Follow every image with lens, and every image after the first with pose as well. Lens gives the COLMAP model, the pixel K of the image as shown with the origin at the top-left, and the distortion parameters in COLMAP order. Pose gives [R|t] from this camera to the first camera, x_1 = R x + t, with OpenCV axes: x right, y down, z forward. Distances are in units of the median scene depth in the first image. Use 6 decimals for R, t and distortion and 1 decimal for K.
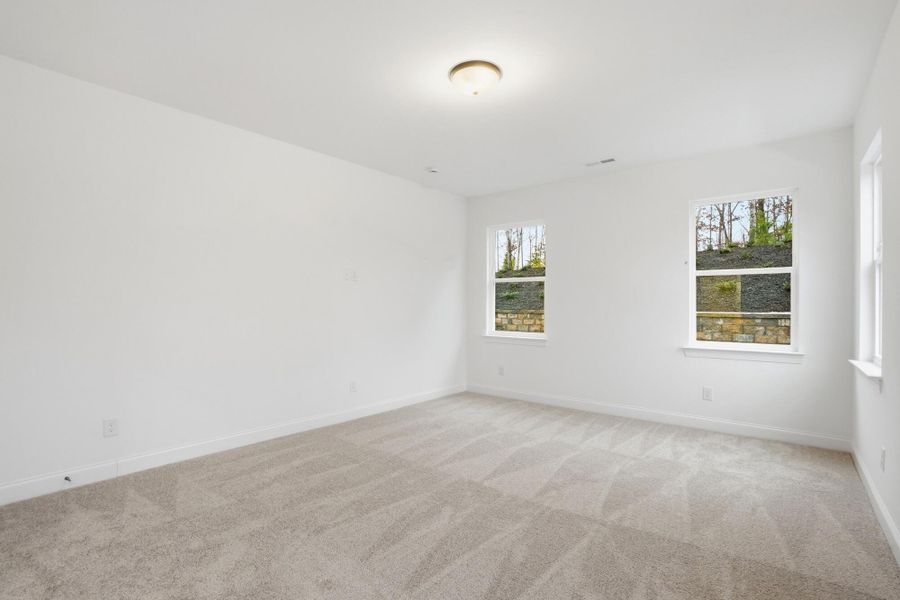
lens RADIAL K [[423.7, 0, 452.2], [0, 423.7, 304.4], [0, 0, 1]] dist [-0.057278, 0.019864]
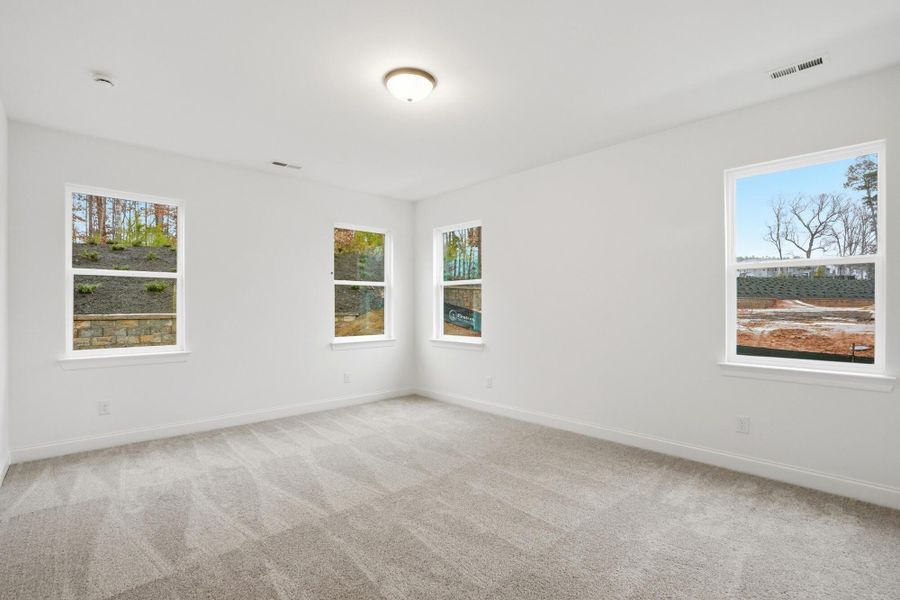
lens RADIAL K [[423.7, 0, 452.2], [0, 423.7, 304.4], [0, 0, 1]] dist [-0.057278, 0.019864]
pose [[0.123940, 0.000321, 0.992290, -0.637714], [-0.000748, 1.000000, -0.000231, -0.009239], [-0.992289, -0.000714, 0.123940, 0.531674]]
